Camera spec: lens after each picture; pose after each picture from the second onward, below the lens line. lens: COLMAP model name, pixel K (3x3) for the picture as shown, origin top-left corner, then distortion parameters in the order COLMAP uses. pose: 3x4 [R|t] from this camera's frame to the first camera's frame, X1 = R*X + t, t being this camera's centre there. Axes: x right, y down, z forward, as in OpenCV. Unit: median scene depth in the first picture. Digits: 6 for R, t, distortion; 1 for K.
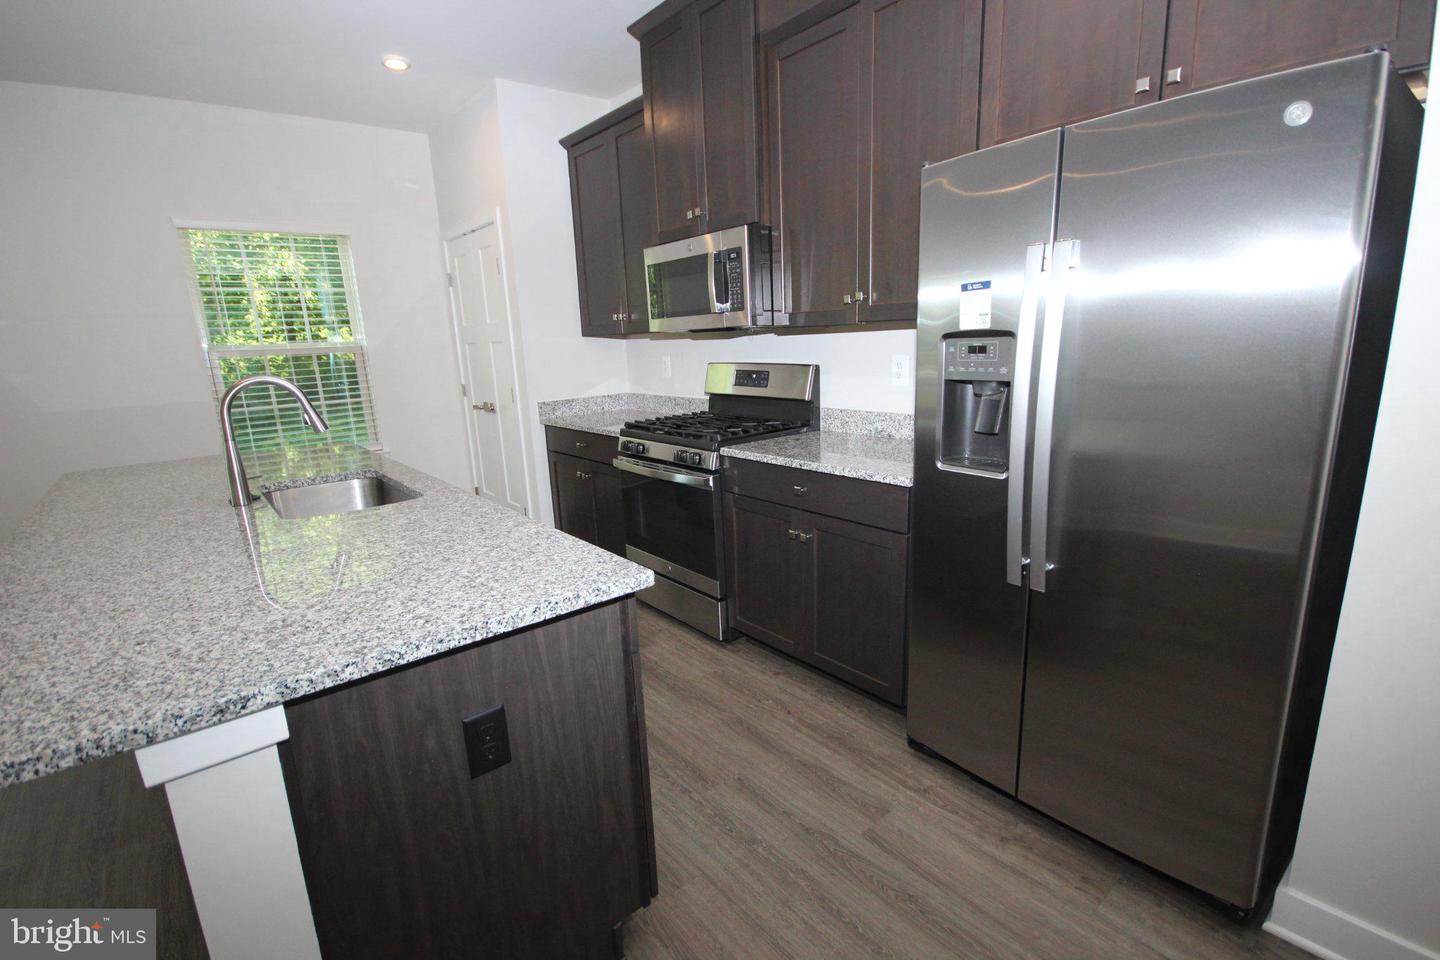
lens RADIAL K [[665.9, 0, 721.5], [0, 665.9, 490.2], [0, 0, 1]] dist [-0.002234, 0.001848]
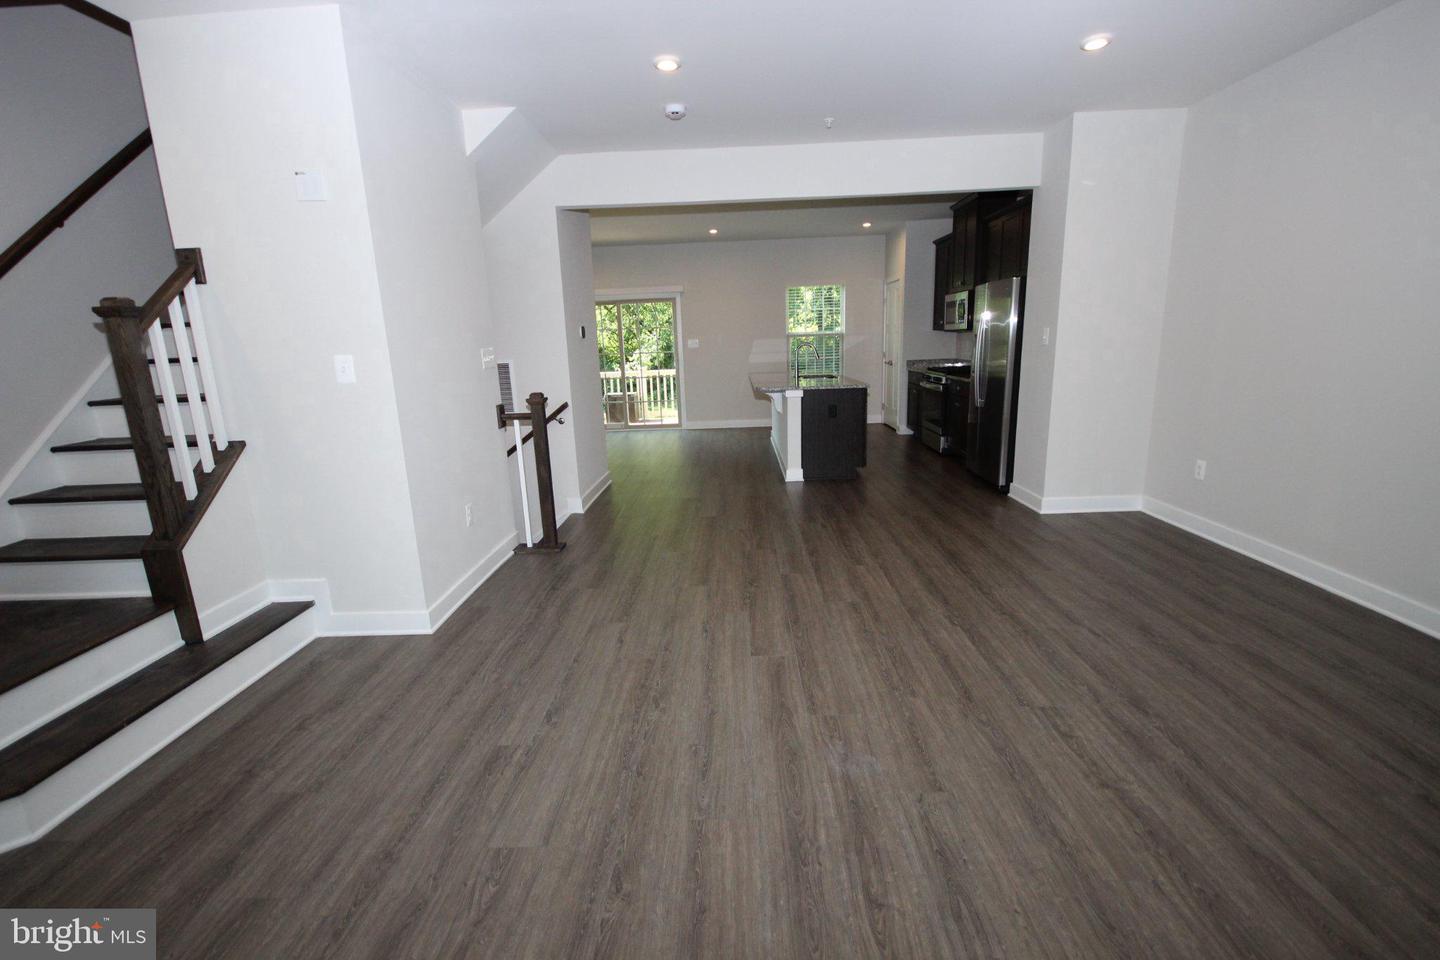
lens RADIAL K [[665.9, 0, 729.4], [0, 665.9, 489.4], [0, 0, 1]] dist [-0.002234, 0.001848]
pose [[0.765255, 0.158088, -0.624013, 1.250088], [-0.143597, 0.986872, 0.073917, 0.369183], [0.627507, 0.033041, 0.777910, -1.861987]]
